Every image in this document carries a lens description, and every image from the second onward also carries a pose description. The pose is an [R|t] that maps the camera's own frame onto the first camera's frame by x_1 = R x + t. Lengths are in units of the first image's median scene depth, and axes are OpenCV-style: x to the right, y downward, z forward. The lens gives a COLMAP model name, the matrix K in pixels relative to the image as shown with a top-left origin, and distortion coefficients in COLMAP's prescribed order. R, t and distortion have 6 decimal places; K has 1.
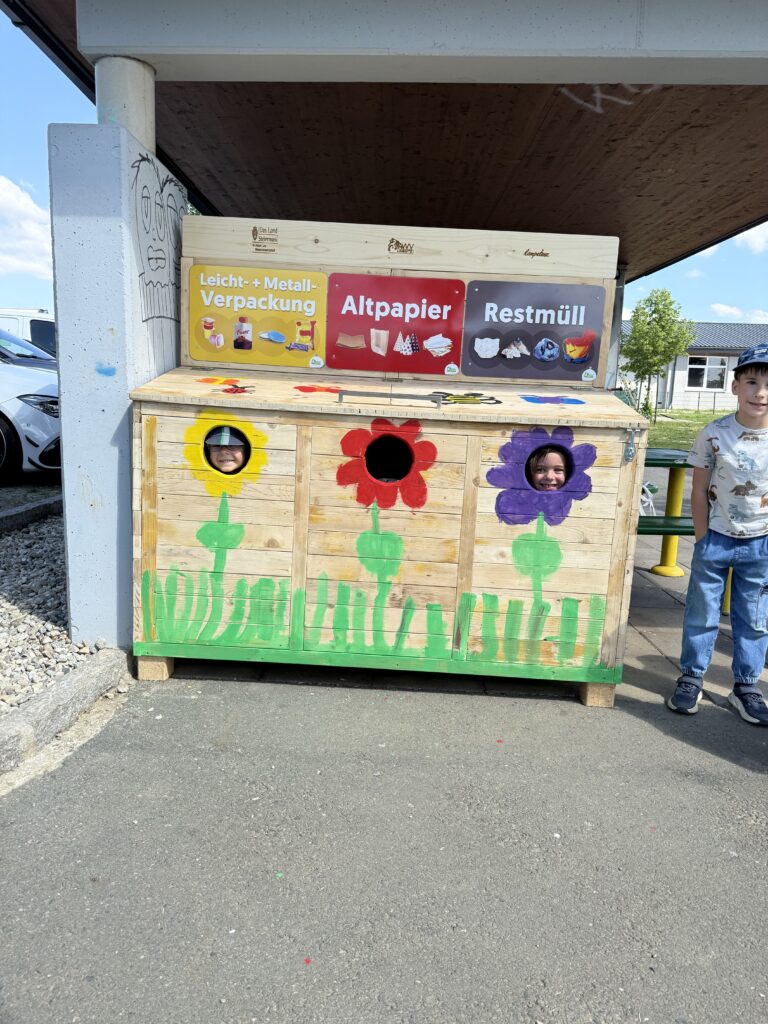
lens RADIAL K [[717.4, 0, 381.3], [0, 717.4, 515.8], [0, 0, 1]] dist [0.060929, -0.001127]
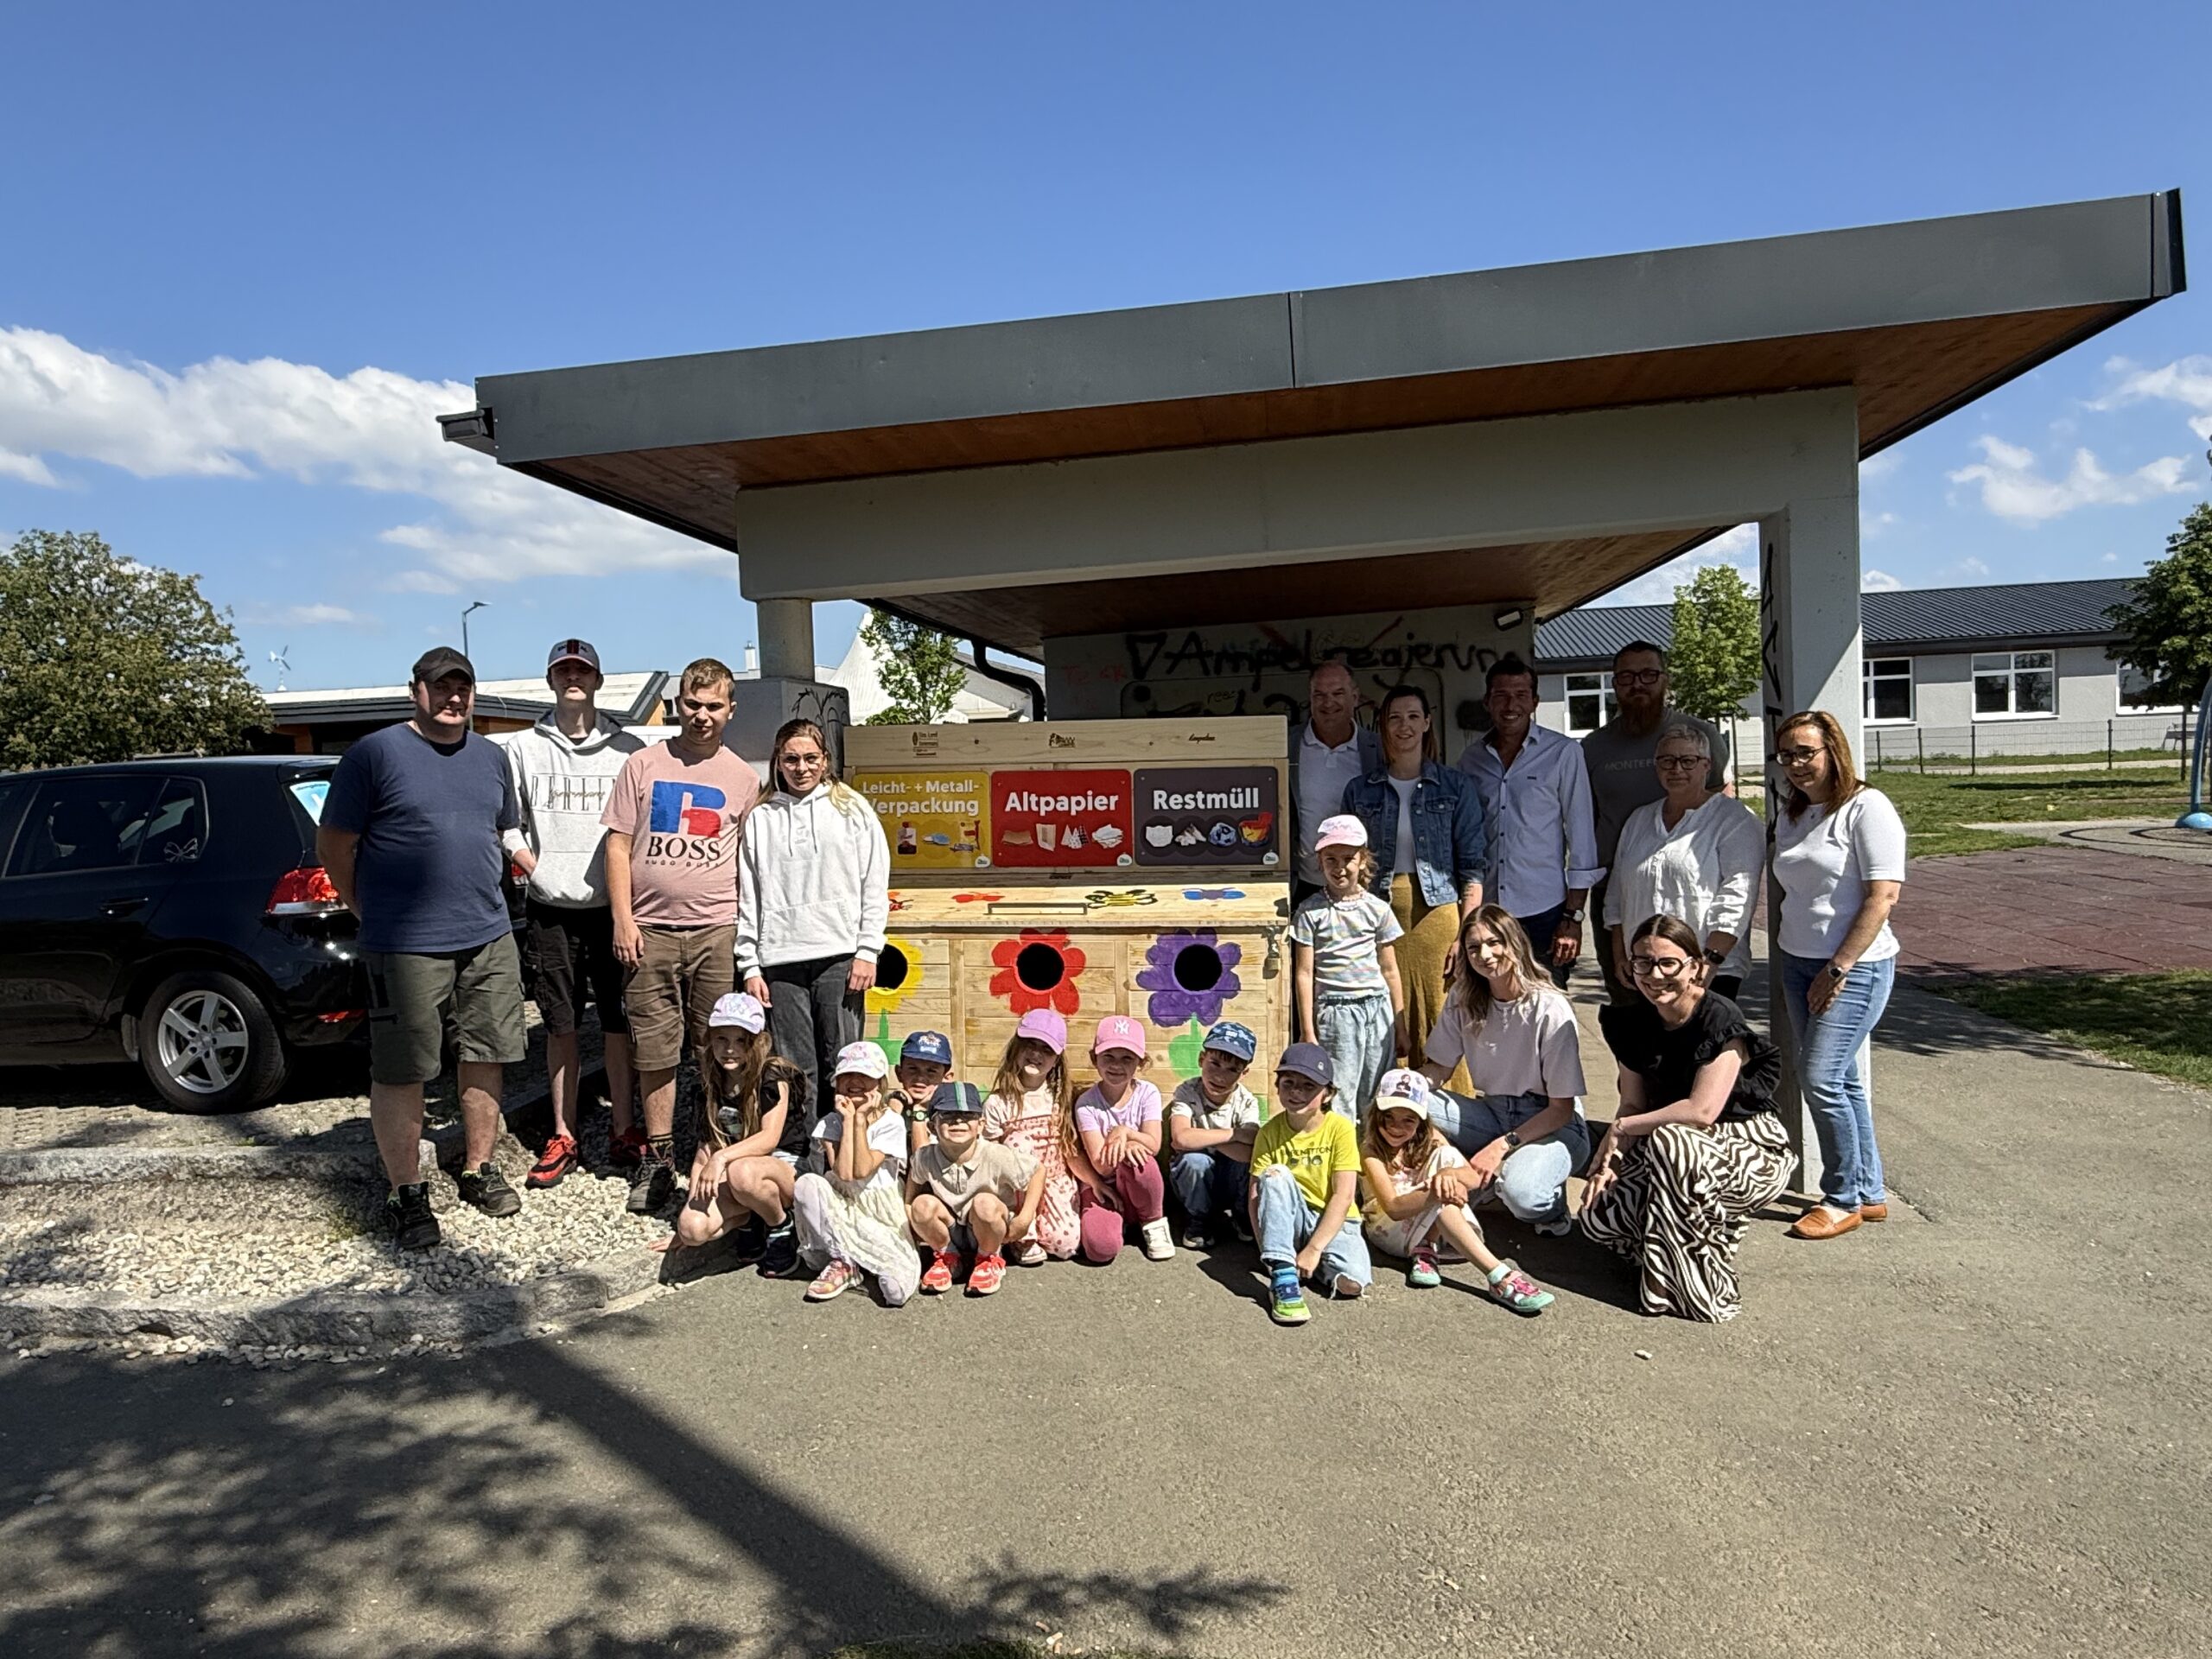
lens RADIAL K [[1408.1, 0, 1111.0], [0, 1408.1, 822.6], [0, 0, 1]] dist [-0.001000, 0.000237]
pose [[0.990161, -0.064885, -0.123979, 0.317249], [0.049384, 0.991021, -0.124249, -0.025920], [0.130928, 0.116904, 0.984475, -0.830933]]
